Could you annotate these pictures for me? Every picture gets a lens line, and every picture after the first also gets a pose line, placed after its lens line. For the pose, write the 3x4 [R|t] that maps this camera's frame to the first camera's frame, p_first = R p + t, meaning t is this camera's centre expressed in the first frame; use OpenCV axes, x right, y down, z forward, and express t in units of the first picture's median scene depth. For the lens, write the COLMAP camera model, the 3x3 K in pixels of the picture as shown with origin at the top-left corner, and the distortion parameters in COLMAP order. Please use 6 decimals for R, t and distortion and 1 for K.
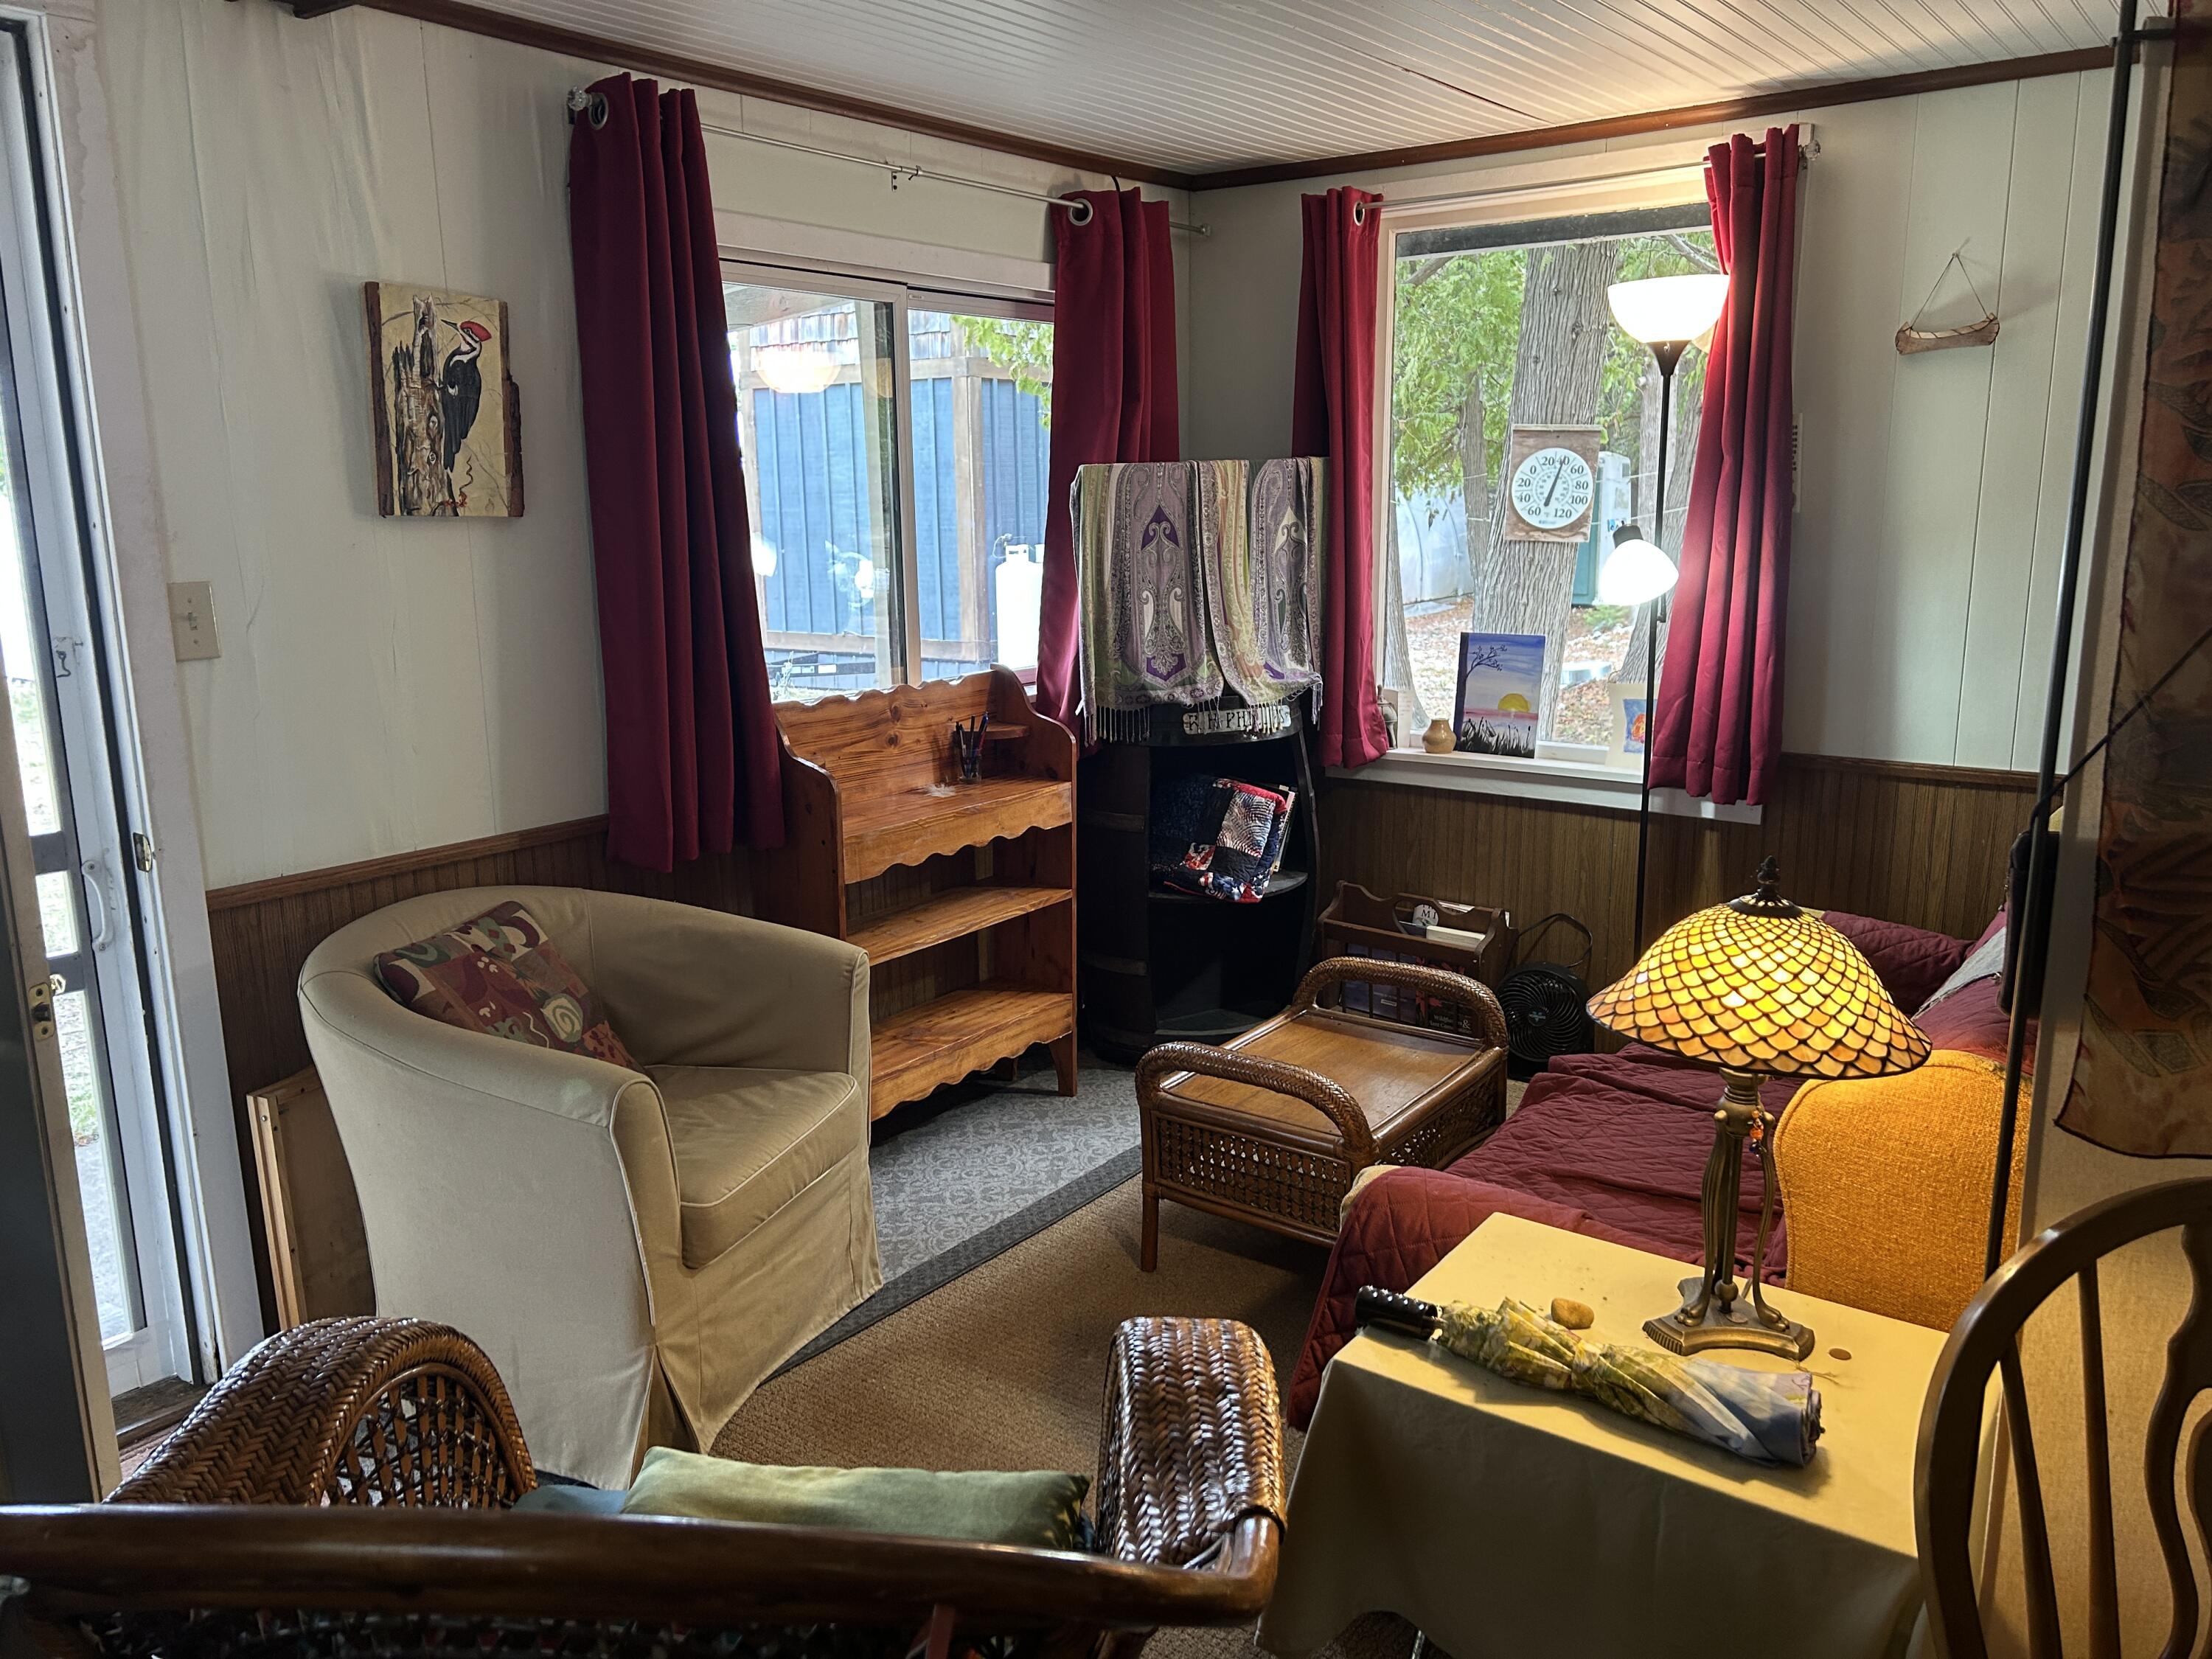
lens RADIAL K [[1641.6, 0, 1103.6], [0, 1641.6, 850.0], [0, 0, 1]] dist [0.088727, -0.099938]
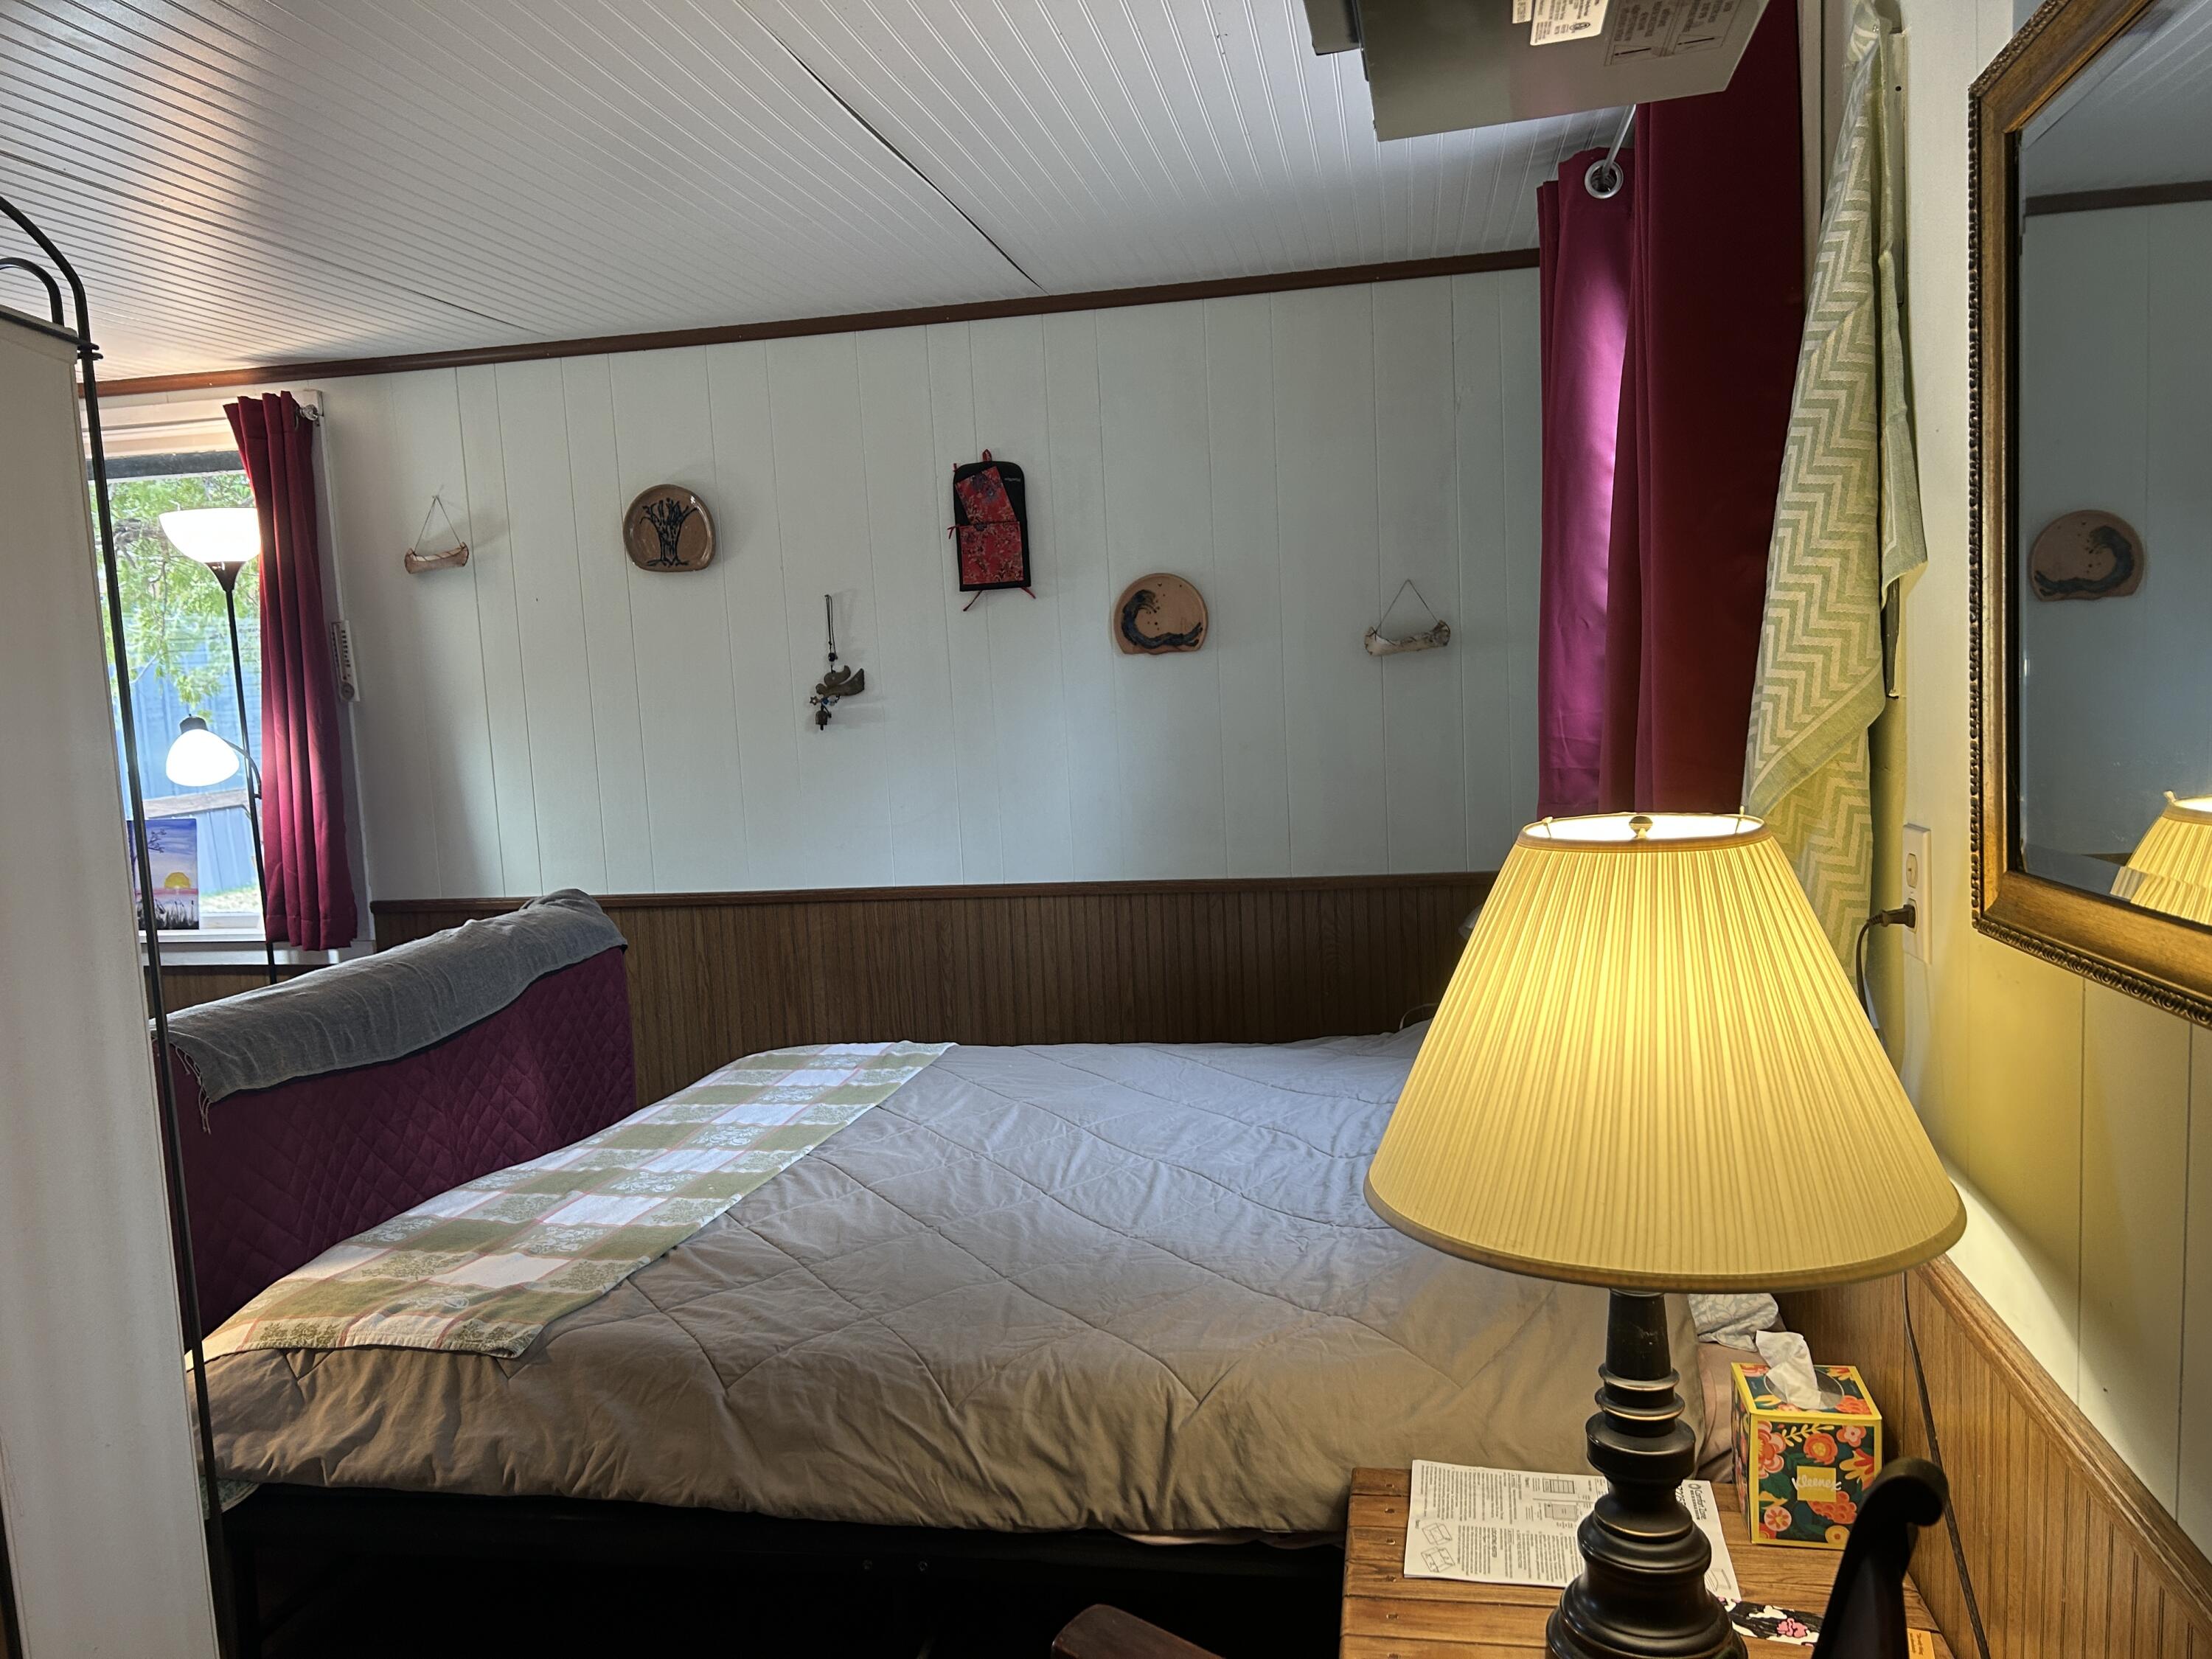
lens RADIAL K [[1641.6, 0, 1103.6], [0, 1641.6, 850.0], [0, 0, 1]] dist [0.088727, -0.099938]
pose [[0.889173, -0.097622, 0.447035, 0.347278], [0.143079, 0.987304, -0.068988, 0.062633], [-0.434625, 0.125304, 0.891852, -0.289123]]
